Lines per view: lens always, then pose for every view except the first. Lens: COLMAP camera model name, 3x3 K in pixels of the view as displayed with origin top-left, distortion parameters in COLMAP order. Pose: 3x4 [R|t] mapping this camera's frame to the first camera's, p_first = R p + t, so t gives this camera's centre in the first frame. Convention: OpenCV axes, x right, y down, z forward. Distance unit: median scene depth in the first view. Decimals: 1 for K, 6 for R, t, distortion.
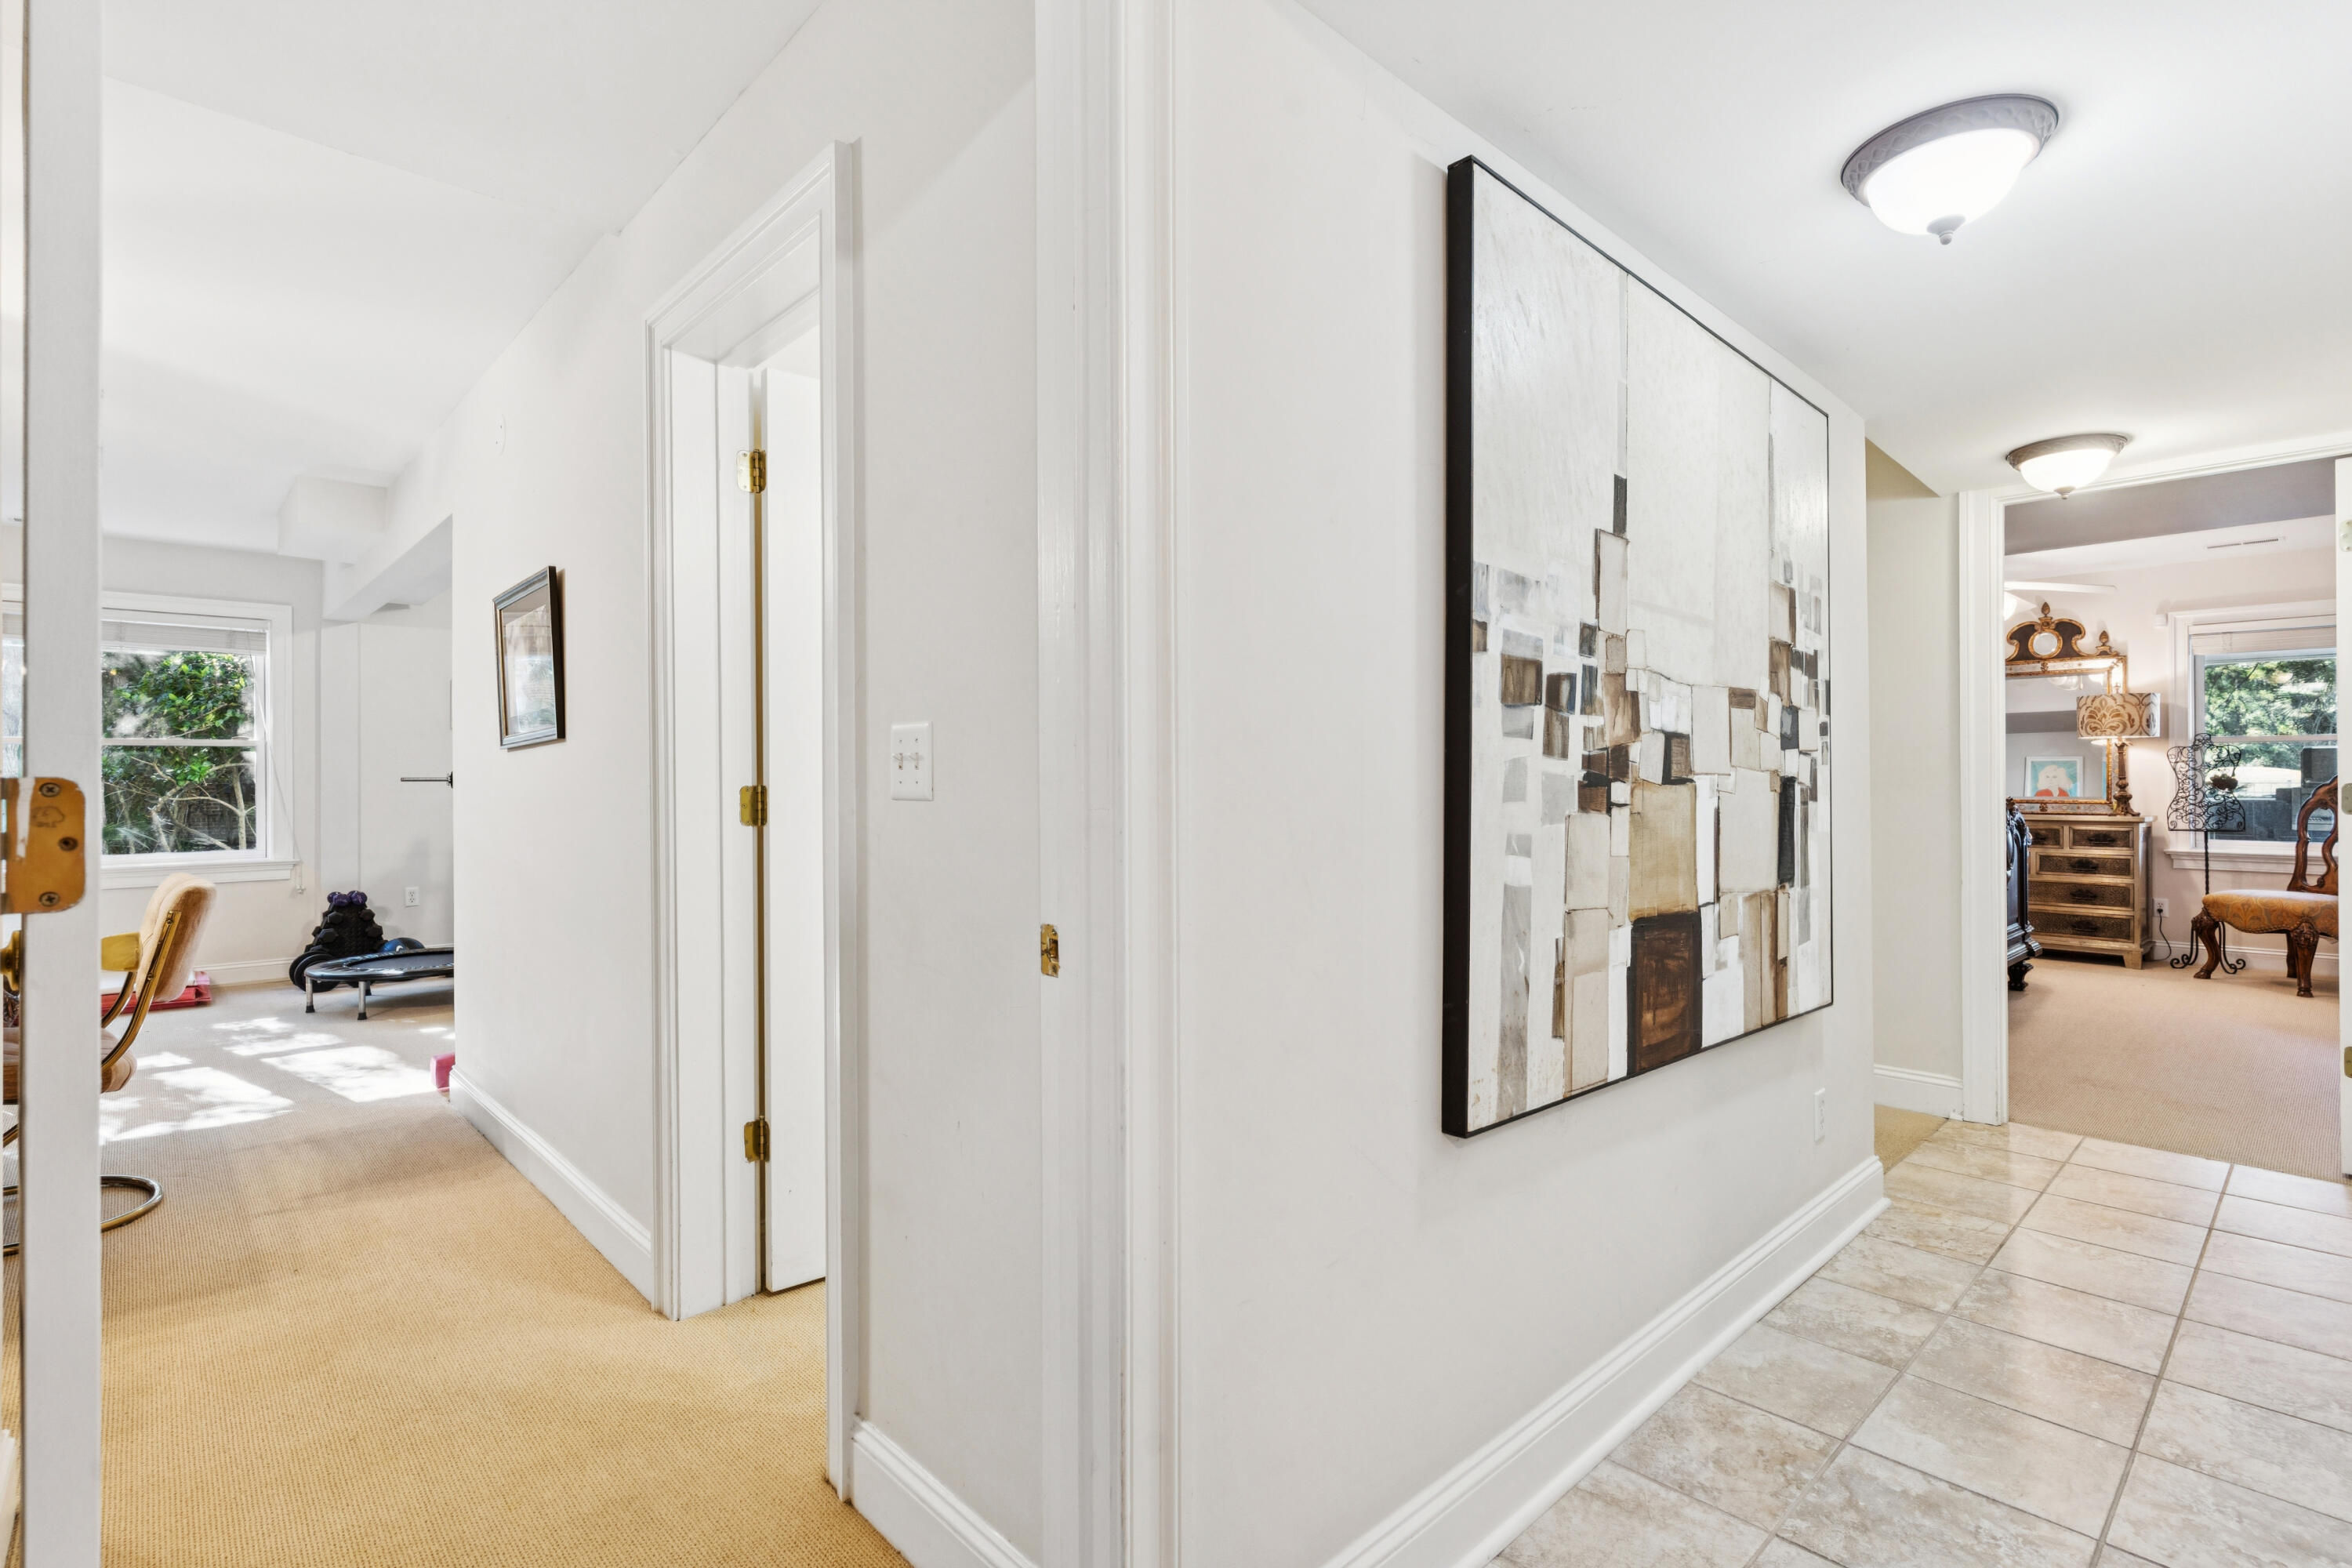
lens RADIAL K [[1113.4, 0, 1173.9], [0, 1113.4, 786.1], [0, 0, 1]] dist [-0.002146, -0.000289]
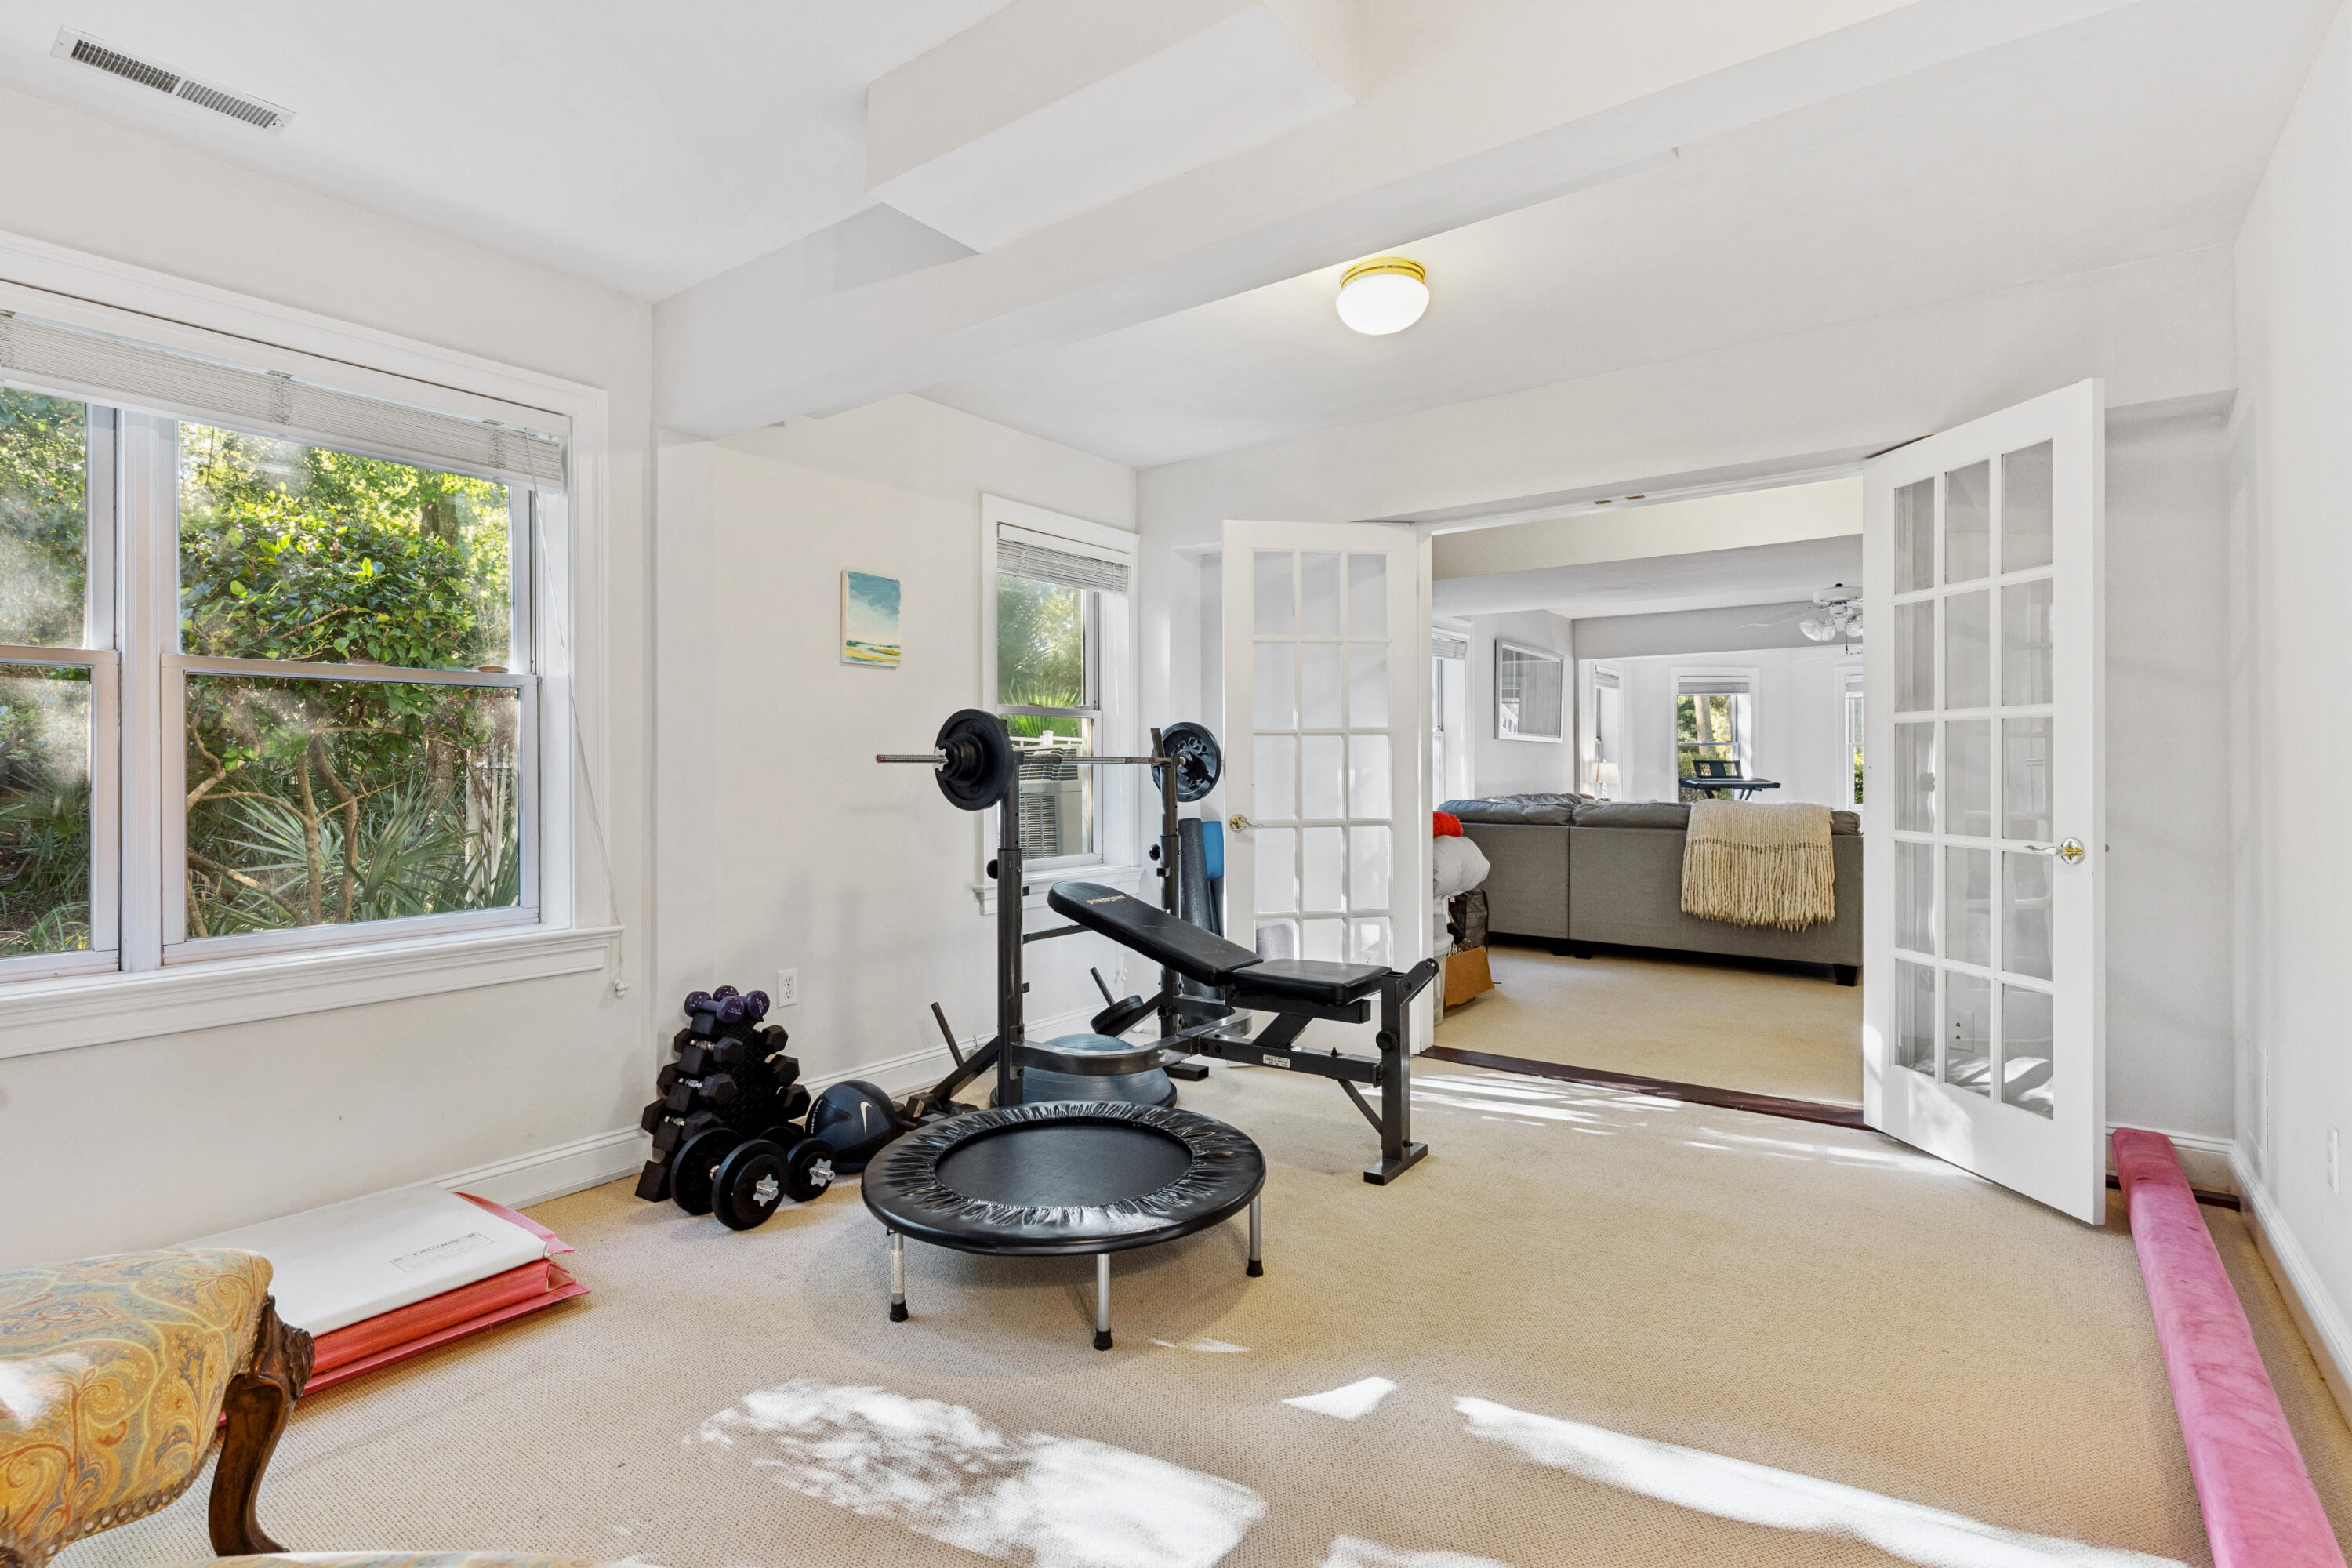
lens RADIAL K [[1113.4, 0, 1179.5], [0, 1113.4, 780.8], [0, 0, 1]] dist [-0.002146, -0.000289]
pose [[0.984147, 0.002532, 0.177335, -0.635571], [-0.001935, 0.999992, -0.003542, 0.005034], [-0.177343, 0.003143, 0.984144, 0.489740]]
